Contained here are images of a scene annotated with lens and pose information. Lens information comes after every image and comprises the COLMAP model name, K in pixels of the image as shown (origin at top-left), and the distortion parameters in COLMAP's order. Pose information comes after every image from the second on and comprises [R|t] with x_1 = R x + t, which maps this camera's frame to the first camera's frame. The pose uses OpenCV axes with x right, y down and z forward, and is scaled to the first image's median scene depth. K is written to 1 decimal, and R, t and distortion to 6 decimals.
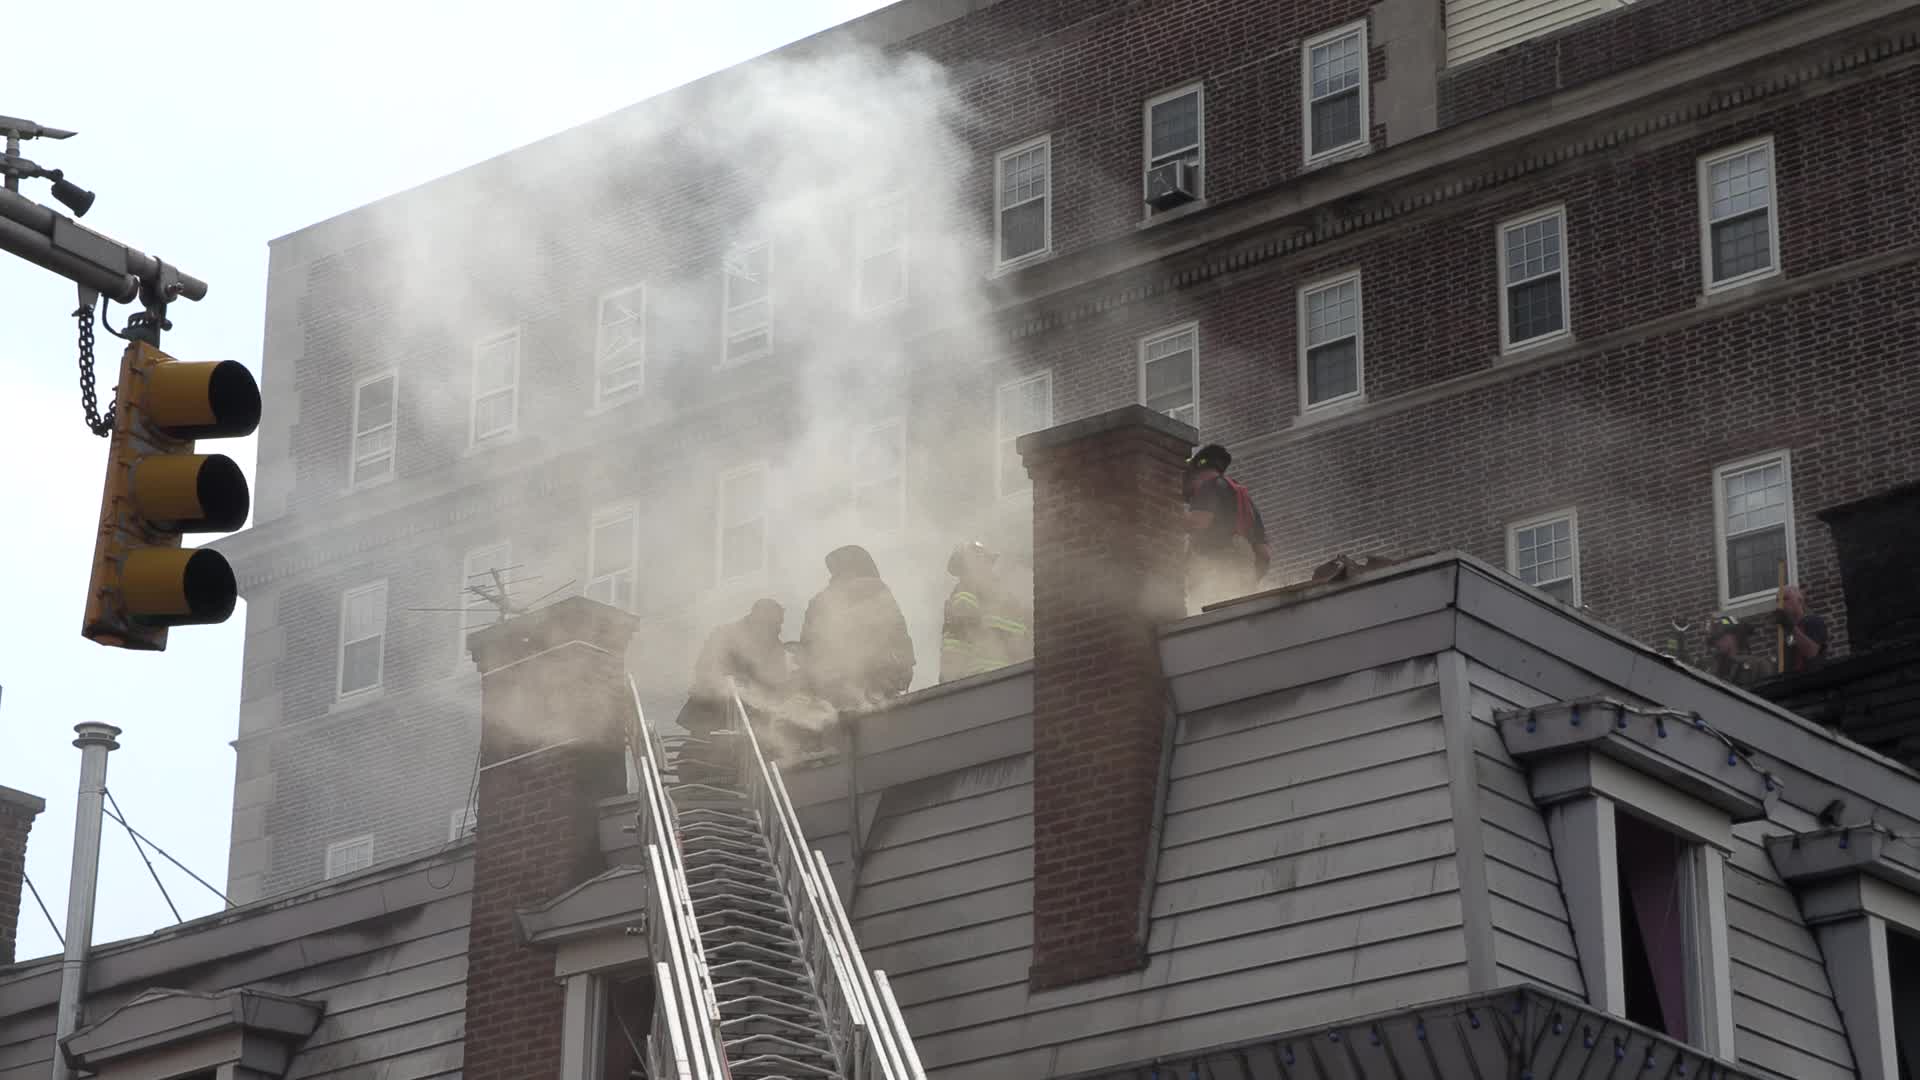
lens RADIAL K [[4686.8, 0, 914.3], [0, 4686.8, 494.5], [0, 0, 1]] dist [0.422506, 0.443927]
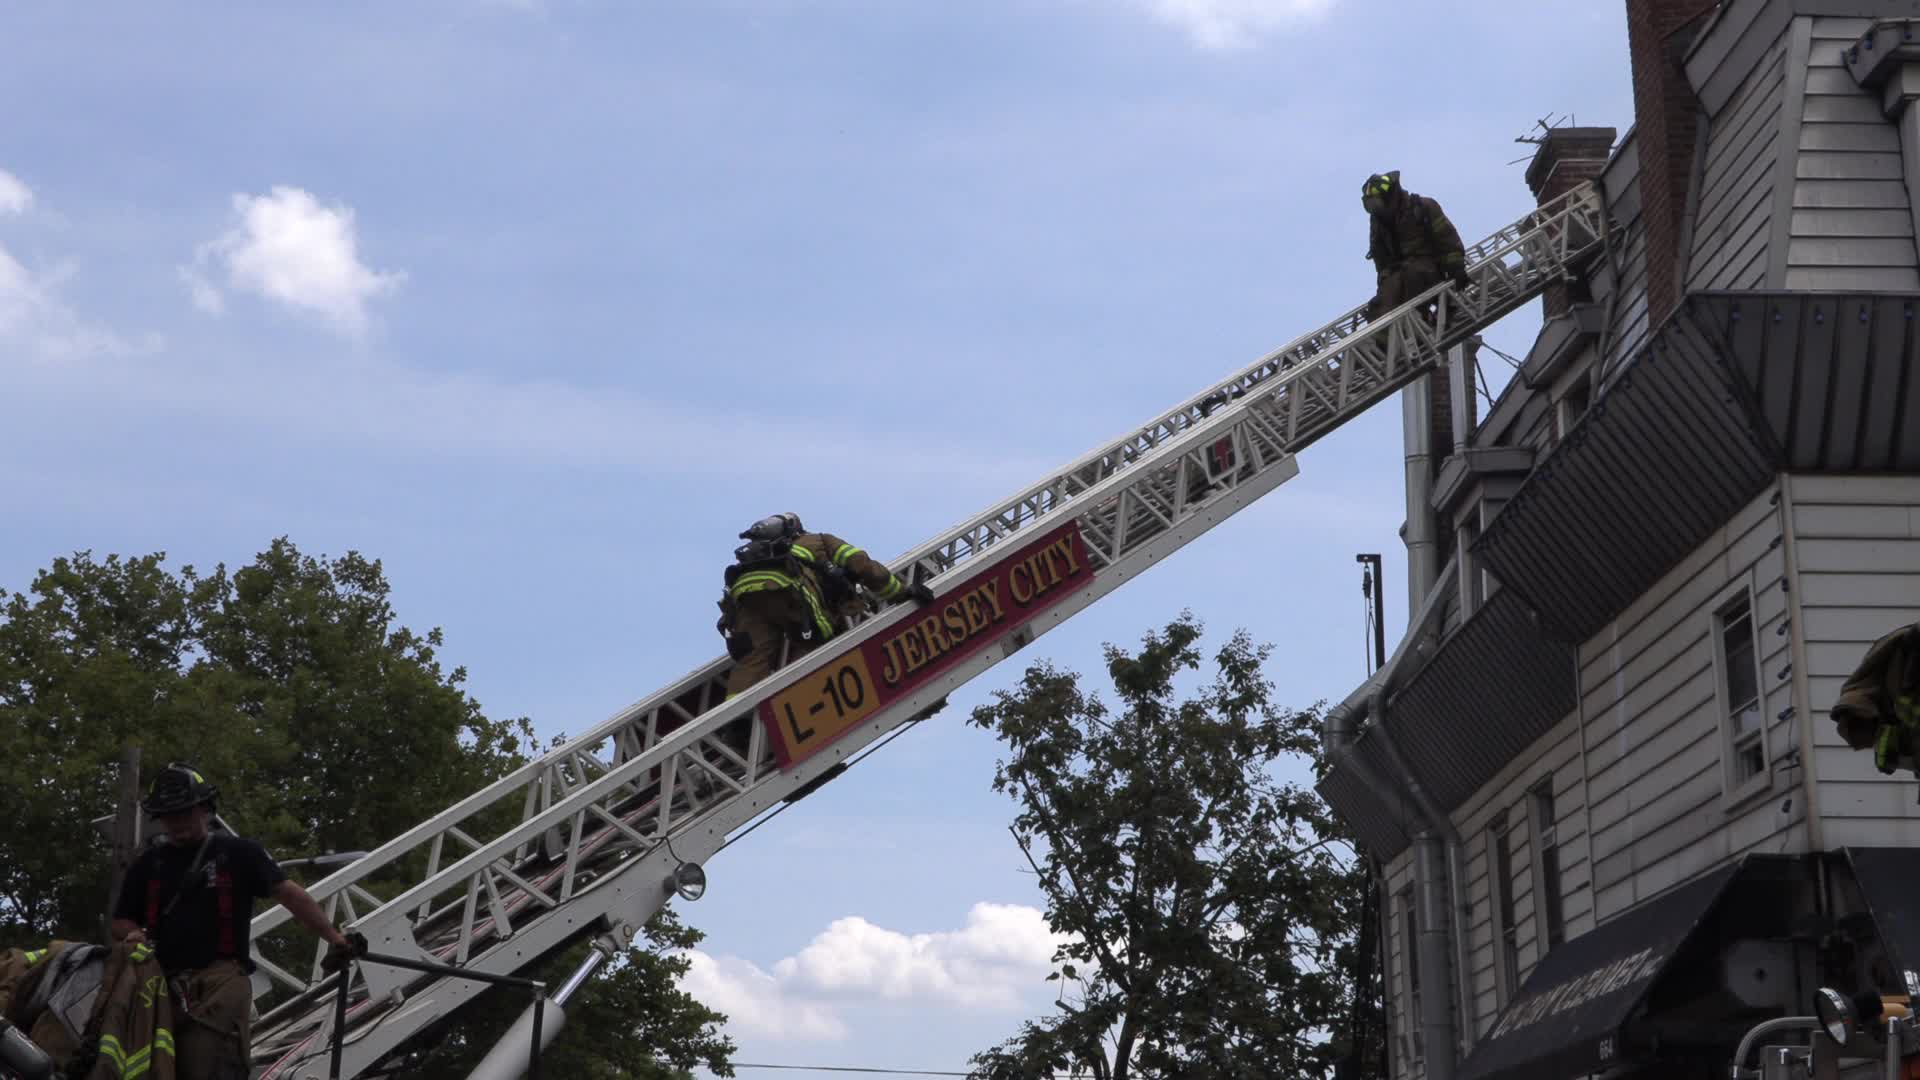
lens RADIAL K [[3196.0, 0, 942.9], [0, 3196.0, 513.2], [0, 0, 1]] dist [0.091067, 0.144515]
pose [[0.685023, -0.198855, -0.700857, 0.524021], [0.278551, 0.960421, -0.000245, 0.095277], [0.673167, -0.195057, 0.713302, 0.227048]]
